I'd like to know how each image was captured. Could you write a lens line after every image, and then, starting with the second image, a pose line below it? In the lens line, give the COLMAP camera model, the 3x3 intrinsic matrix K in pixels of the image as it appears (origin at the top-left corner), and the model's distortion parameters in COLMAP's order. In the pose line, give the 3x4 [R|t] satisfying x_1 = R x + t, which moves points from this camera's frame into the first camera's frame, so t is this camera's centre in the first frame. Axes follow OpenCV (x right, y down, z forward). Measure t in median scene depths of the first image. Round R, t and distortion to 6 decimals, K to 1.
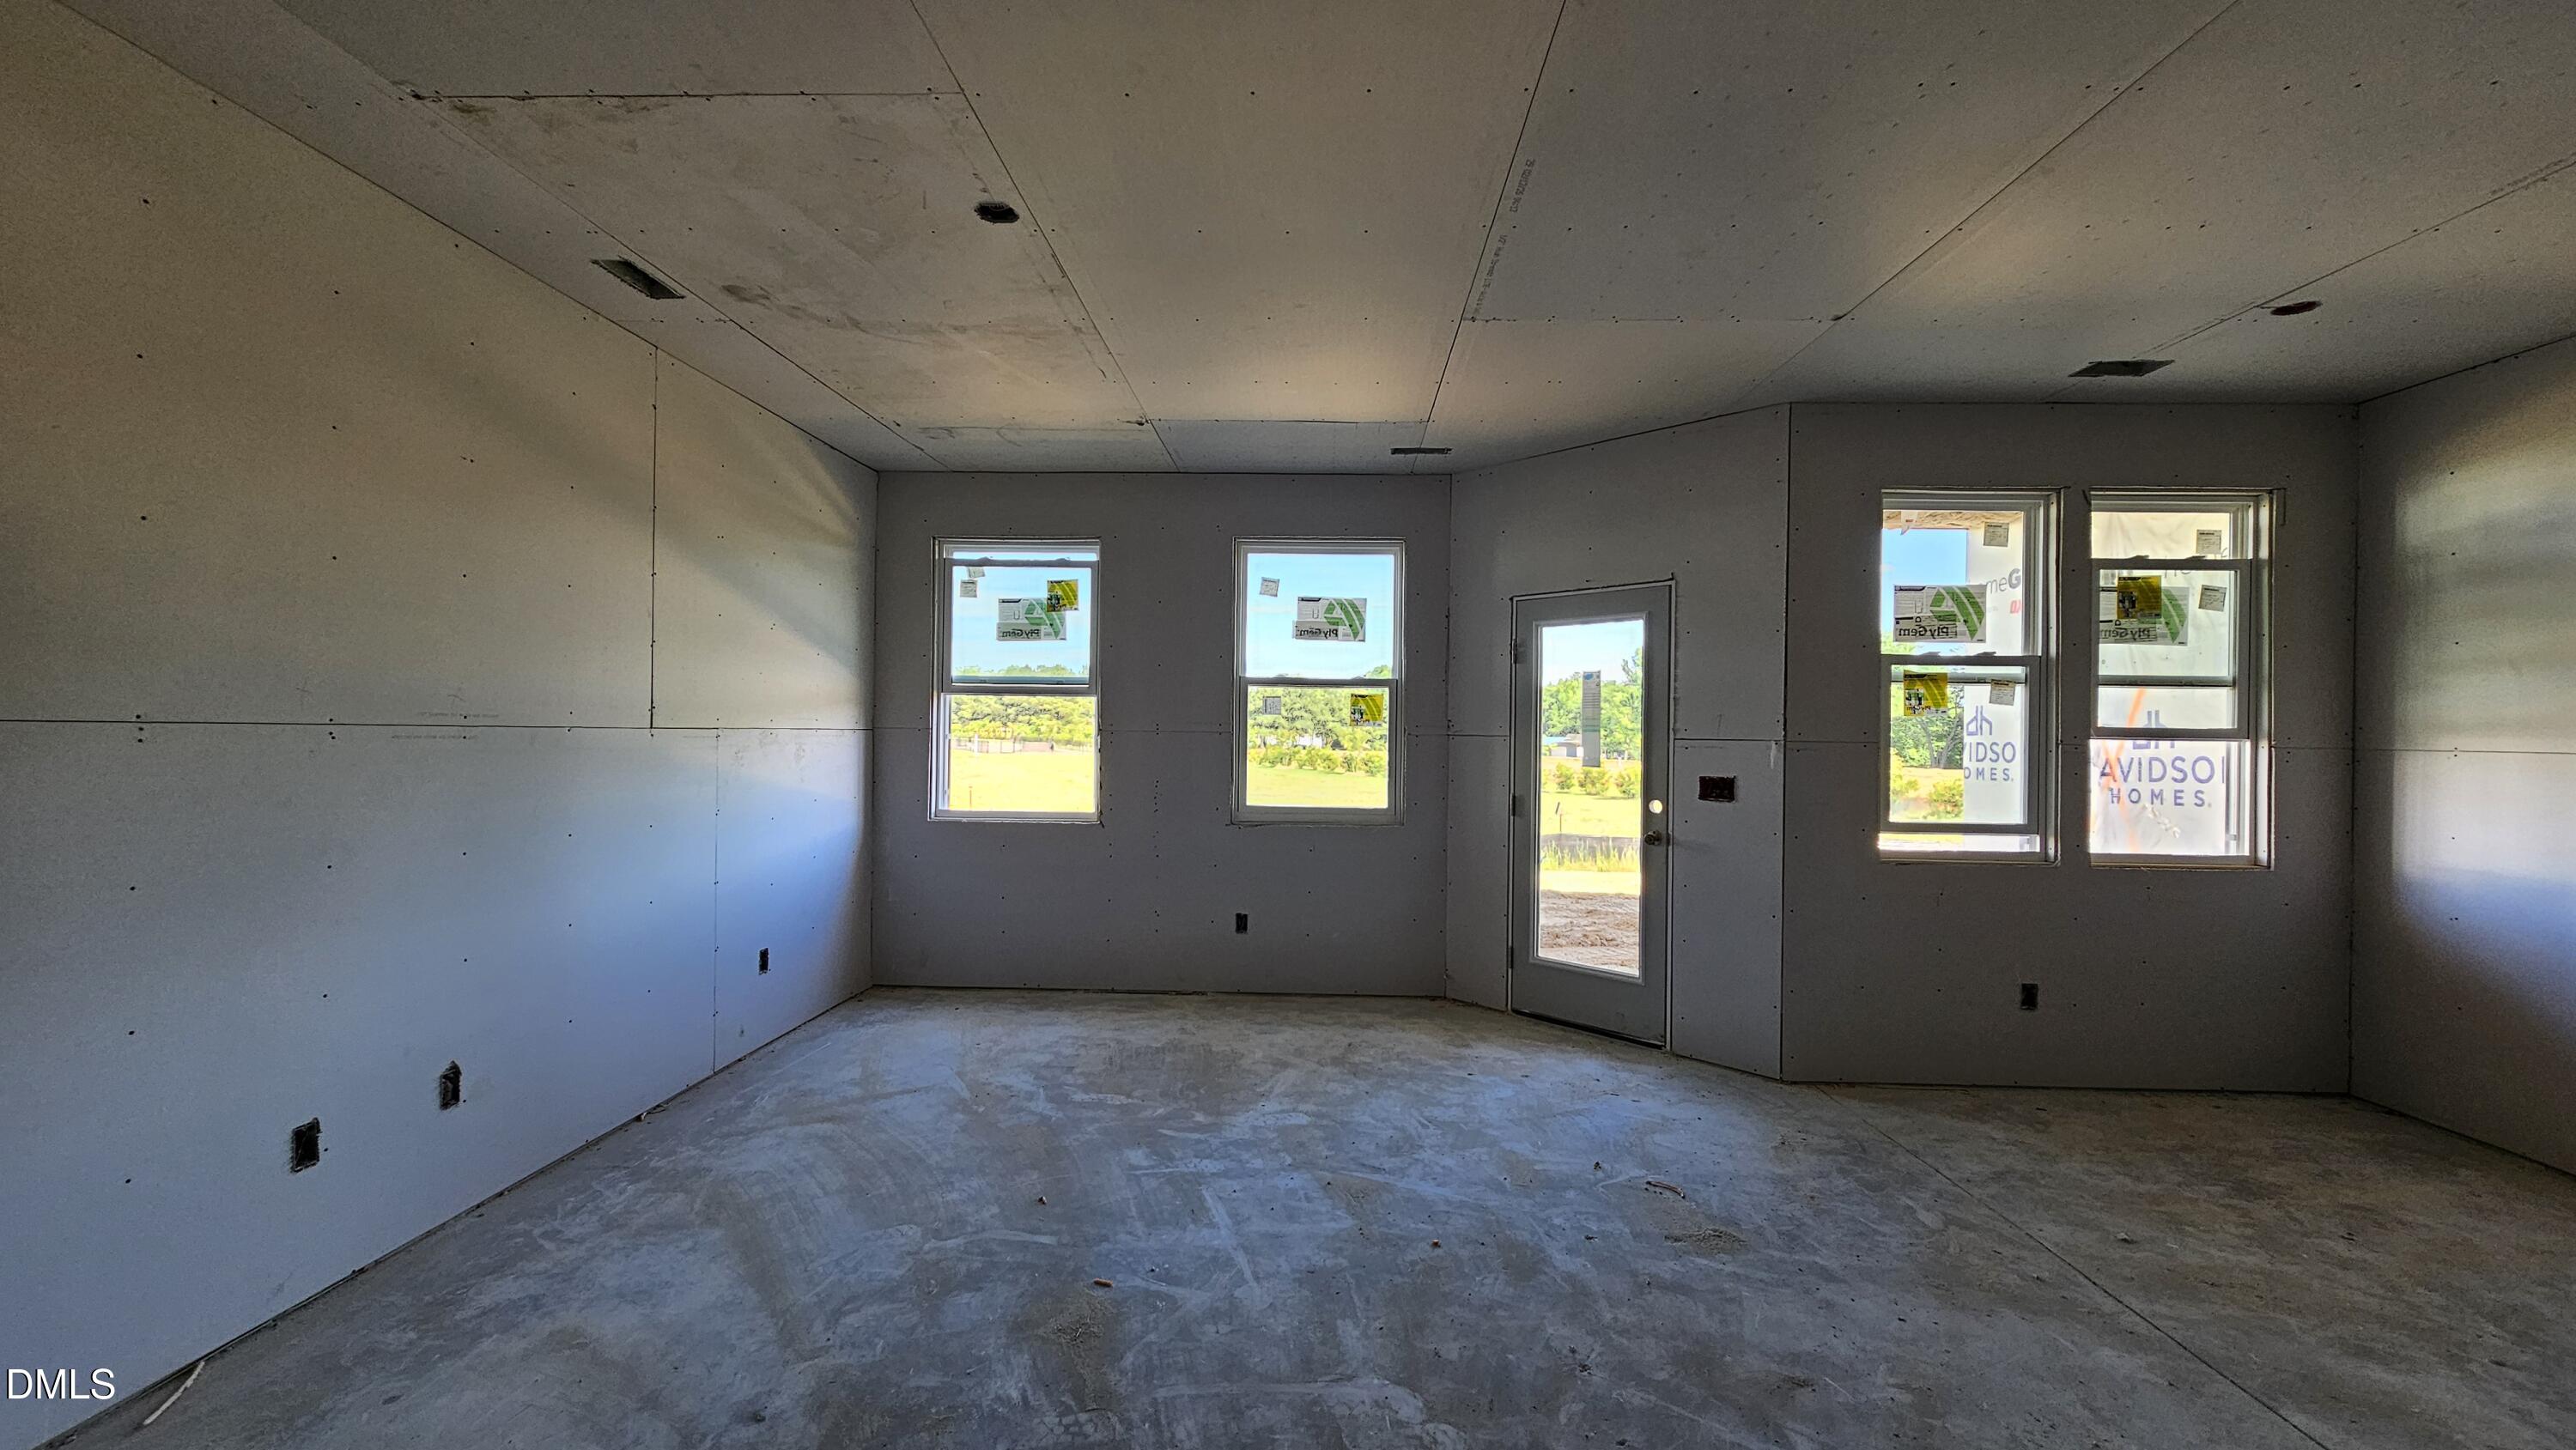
lens RADIAL K [[1047.6, 0, 1297.1], [0, 1047.6, 734.0], [0, 0, 1]] dist [-0.000671, 0.000469]
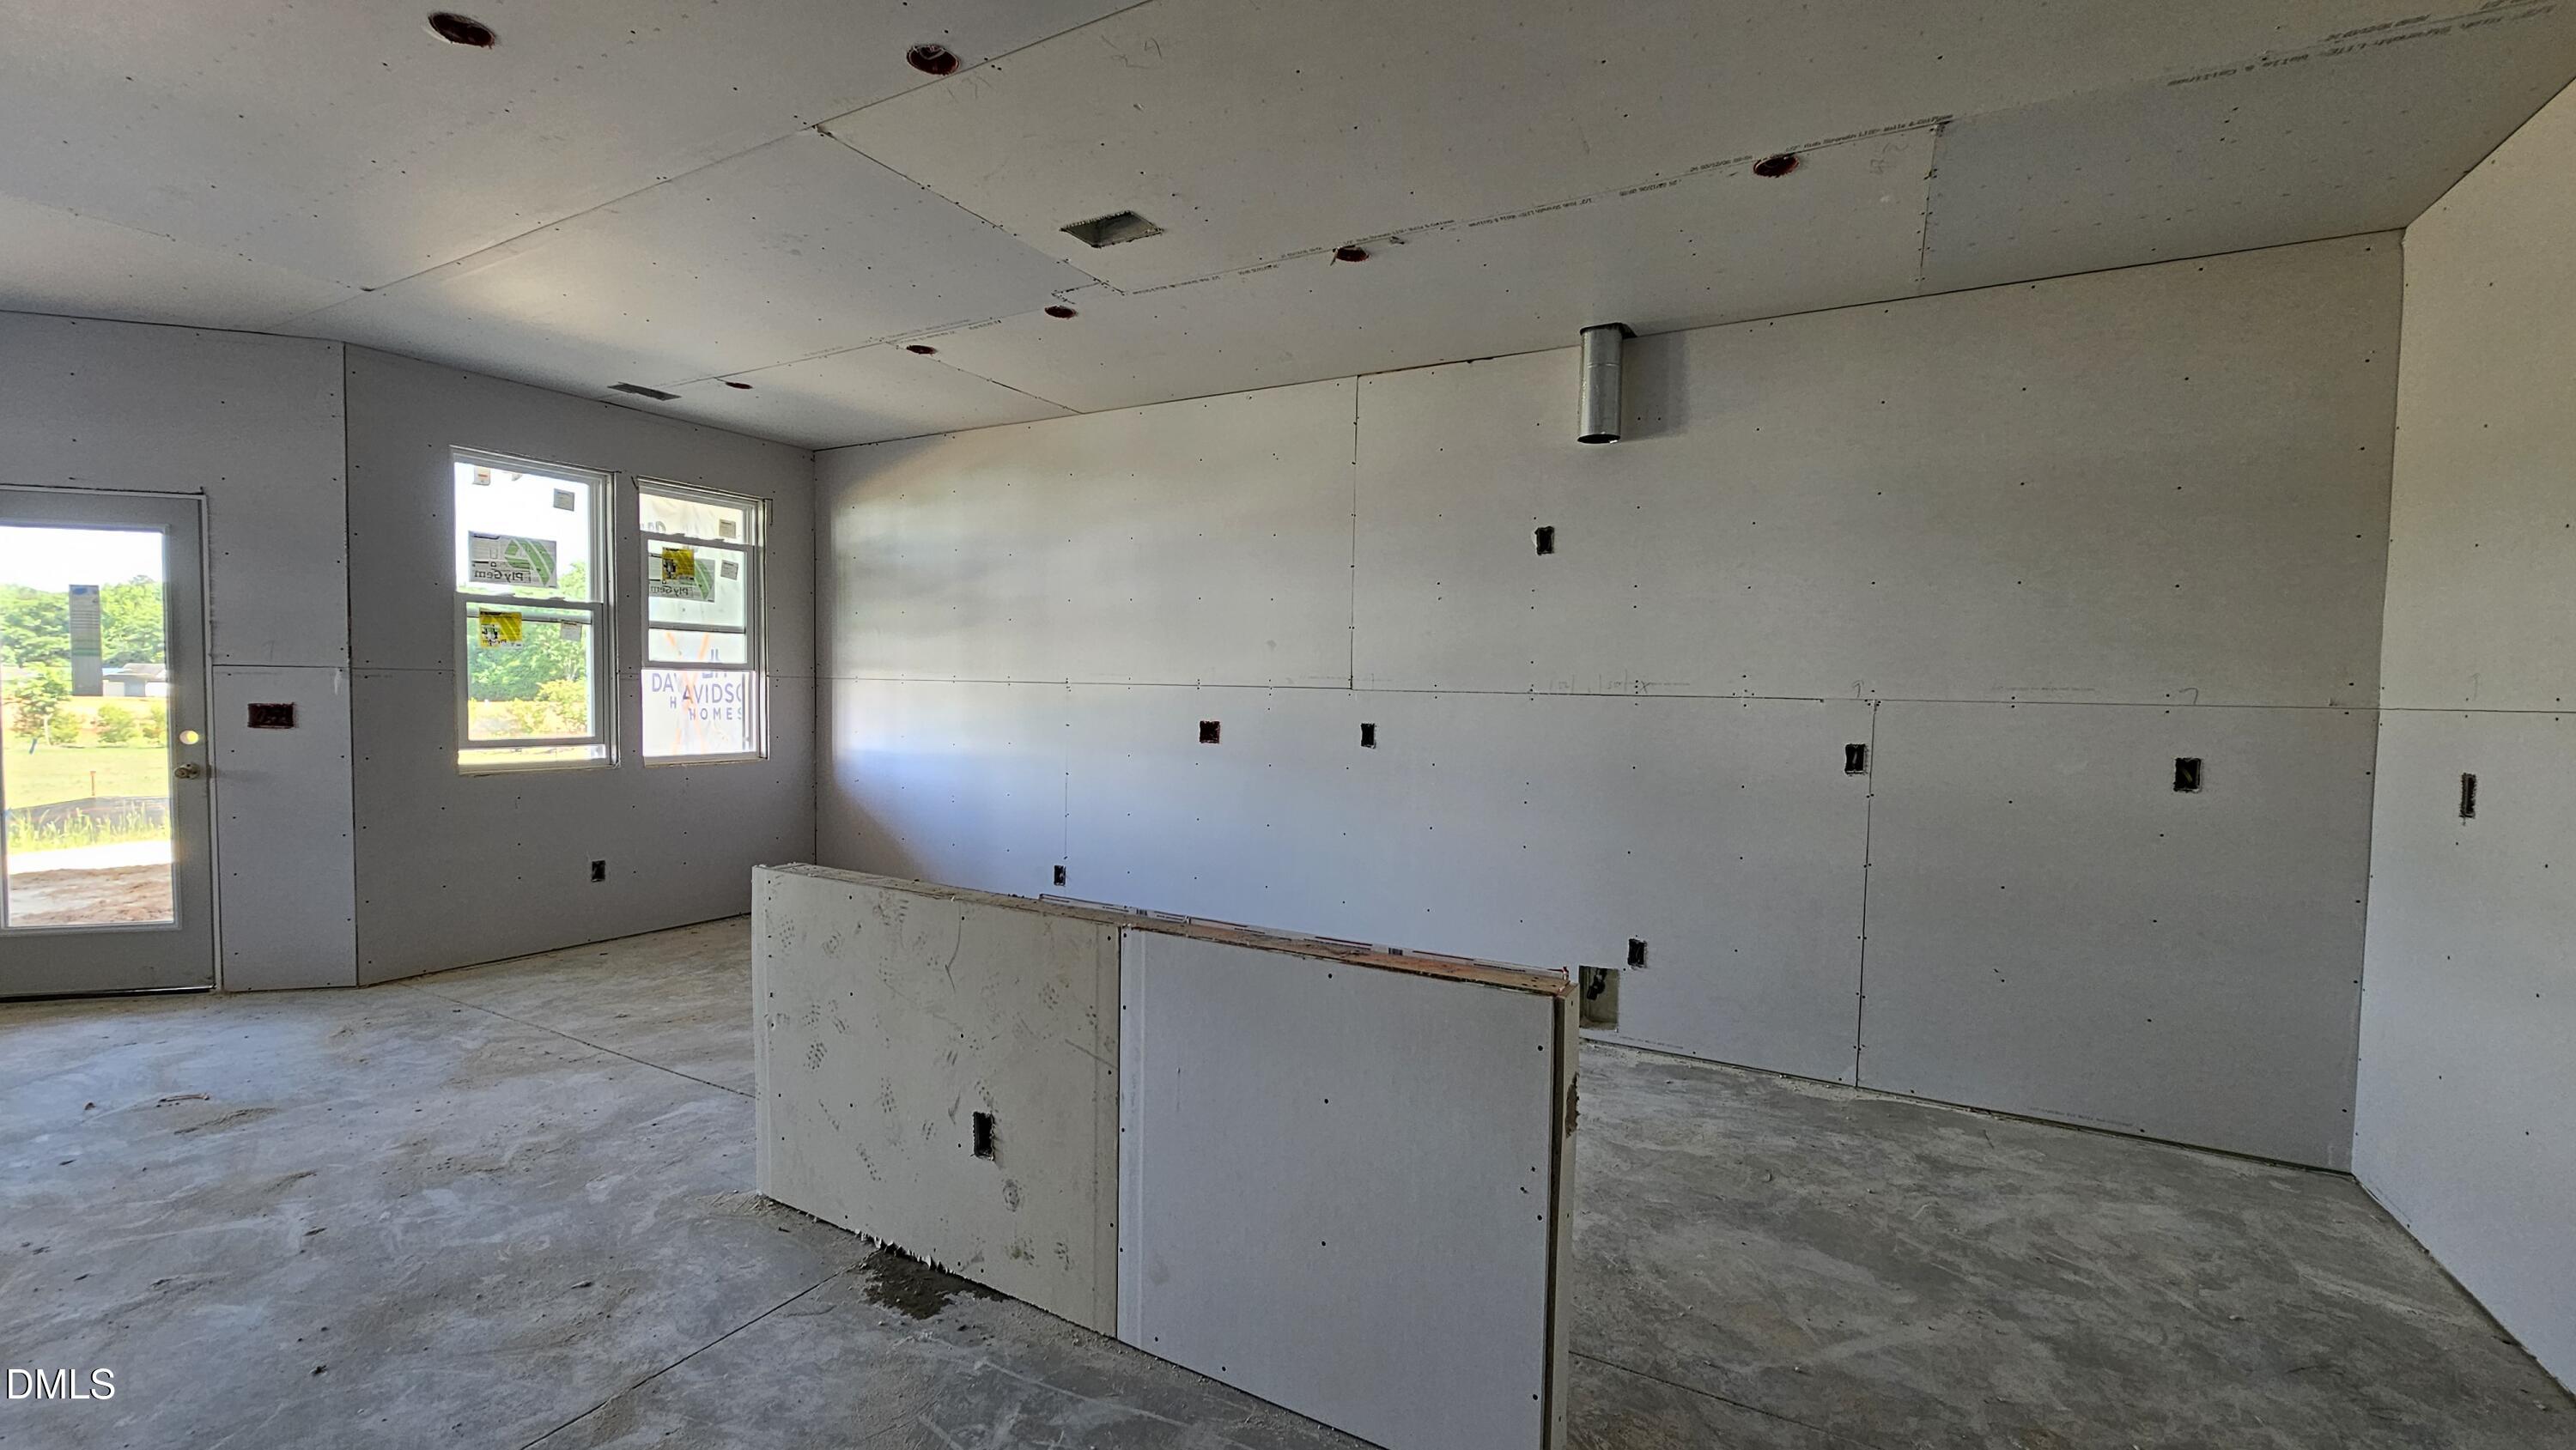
lens RADIAL K [[1047.6, 0, 1297.1], [0, 1047.6, 734.0], [0, 0, 1]] dist [-0.000671, 0.000469]
pose [[0.460022, -0.043486, 0.886842, -0.033072], [-0.011575, 0.998421, 0.054961, 0.004029], [-0.887832, -0.035549, 0.458792, -0.326805]]
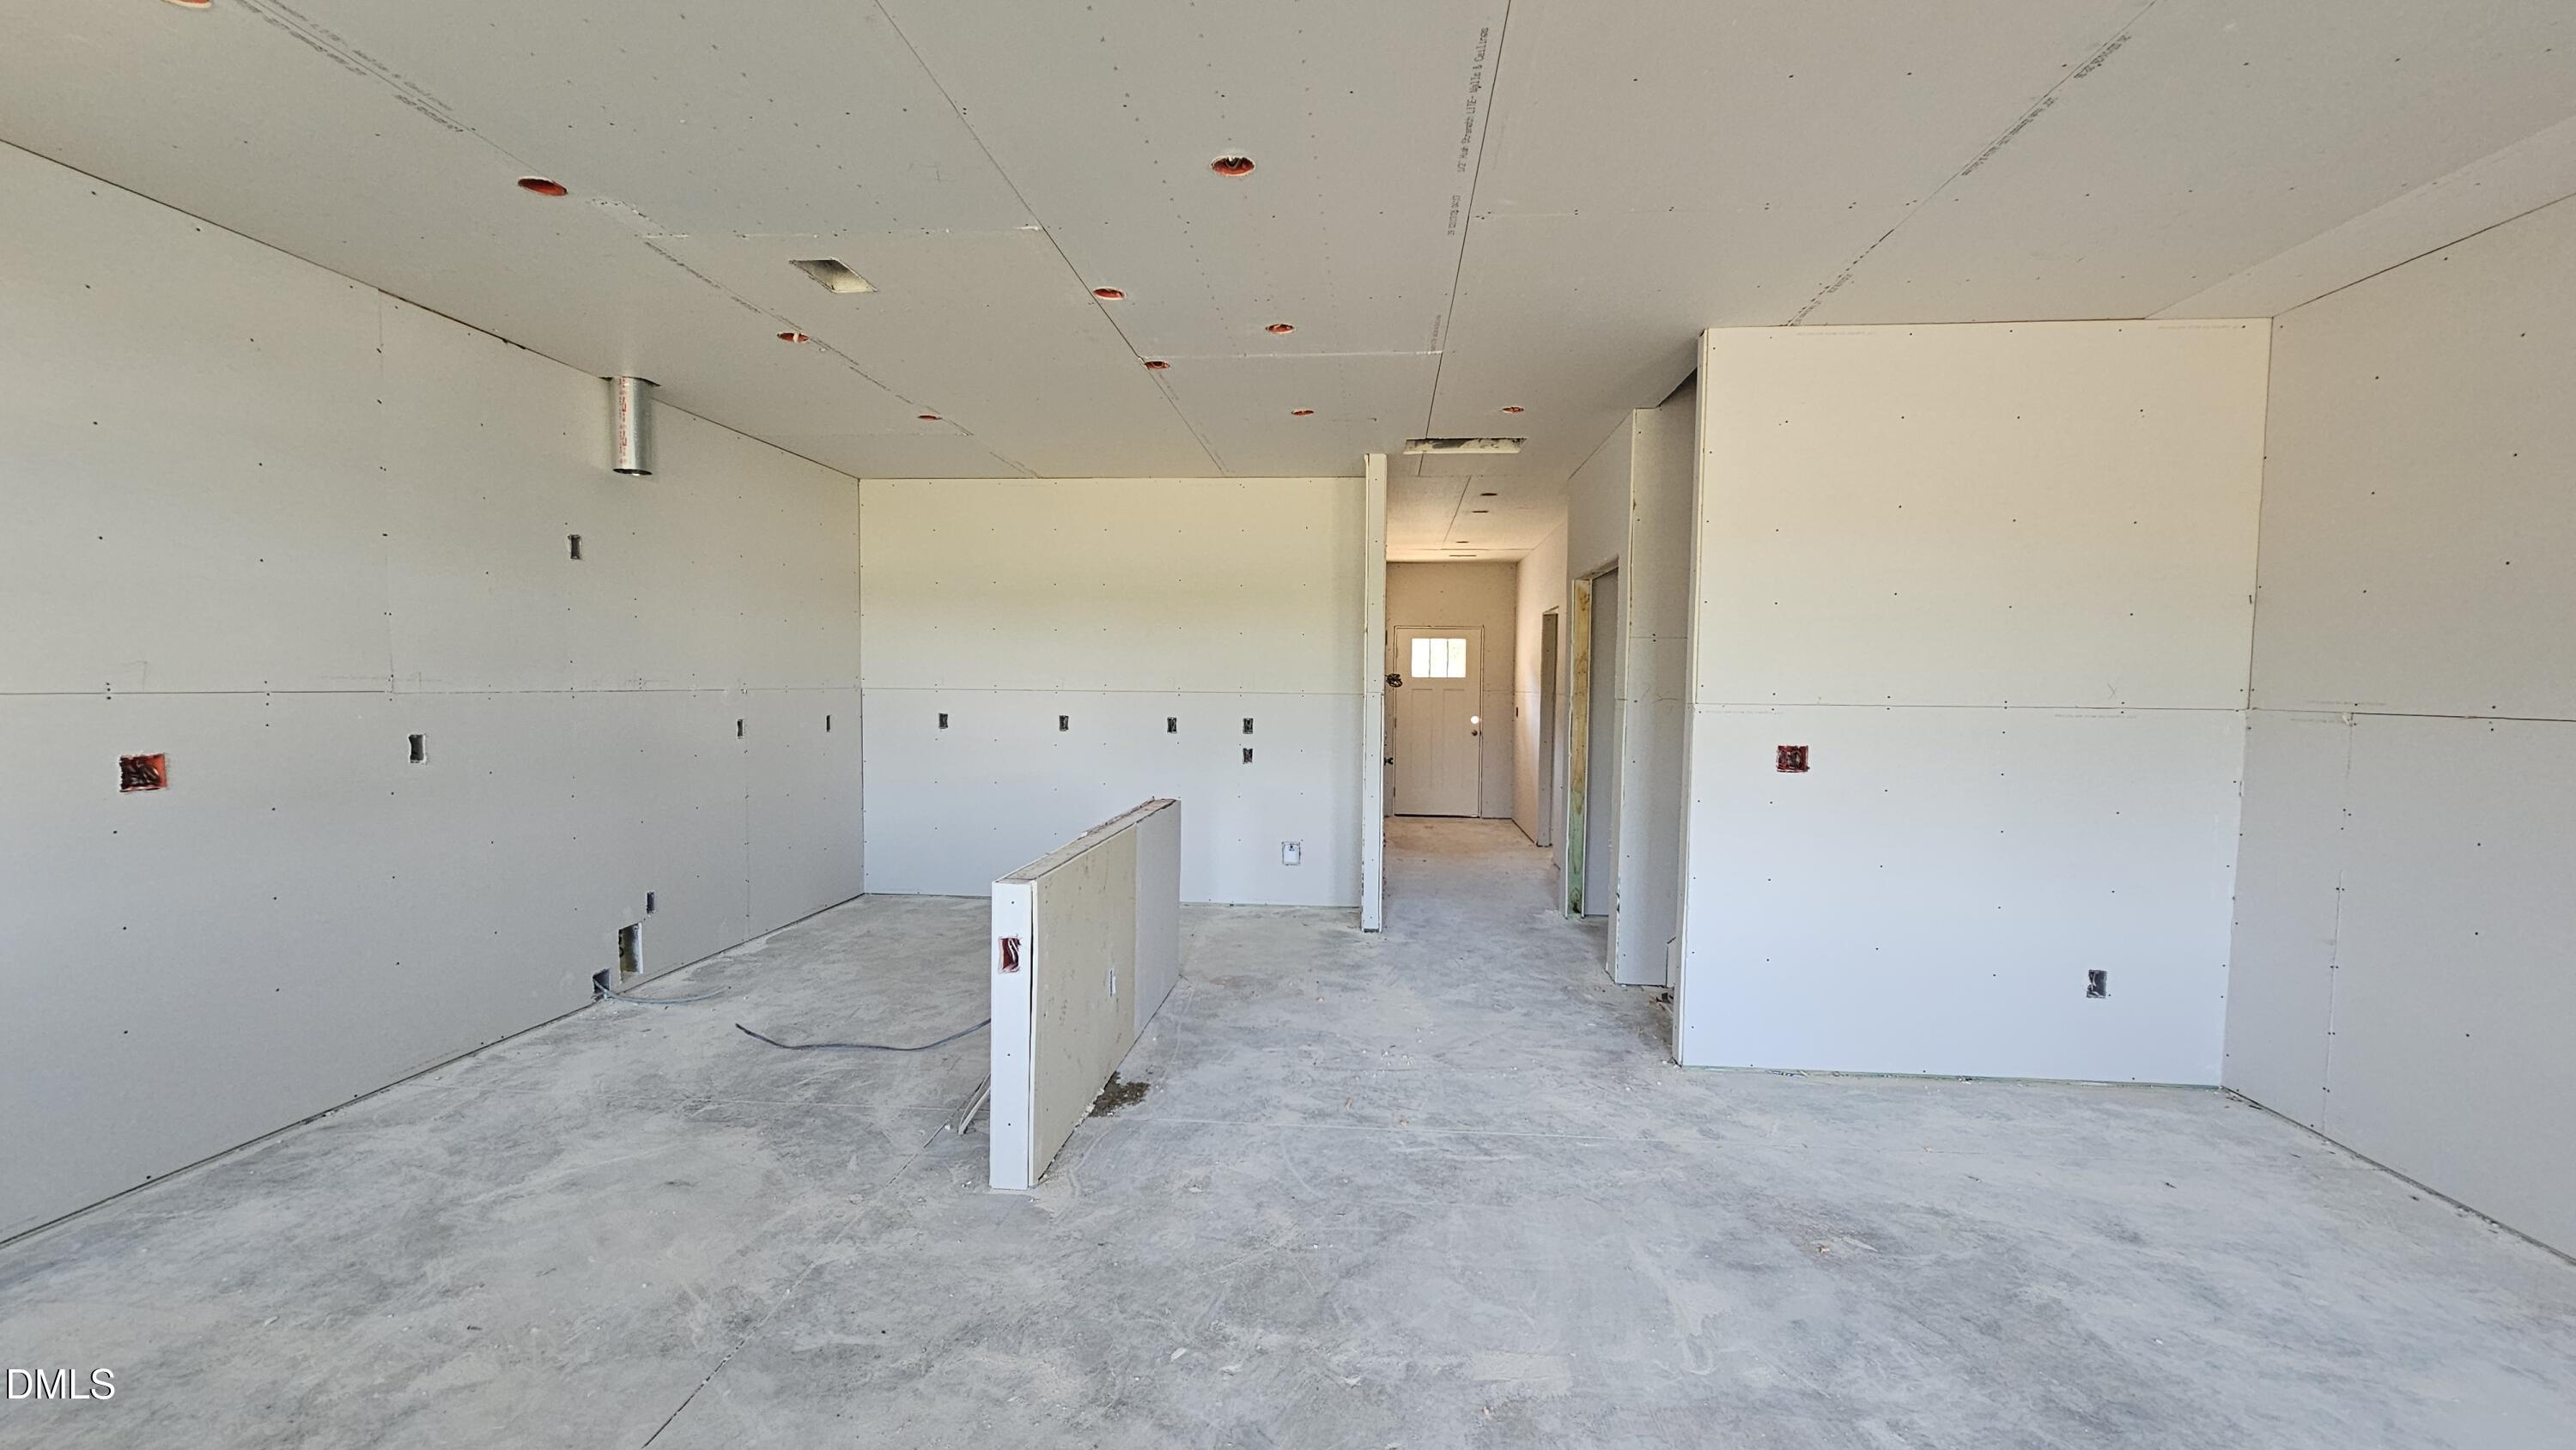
lens RADIAL K [[1043.2, 0, 1294.1], [0, 1043.2, 736.0], [0, 0, 1]] dist [0.001301, -0.000253]
pose [[-0.998253, -0.027336, 0.052376, 0.178589], [-0.024557, 0.998293, 0.052992, -0.010859], [-0.053735, 0.051613, -0.997220, 0.932815]]
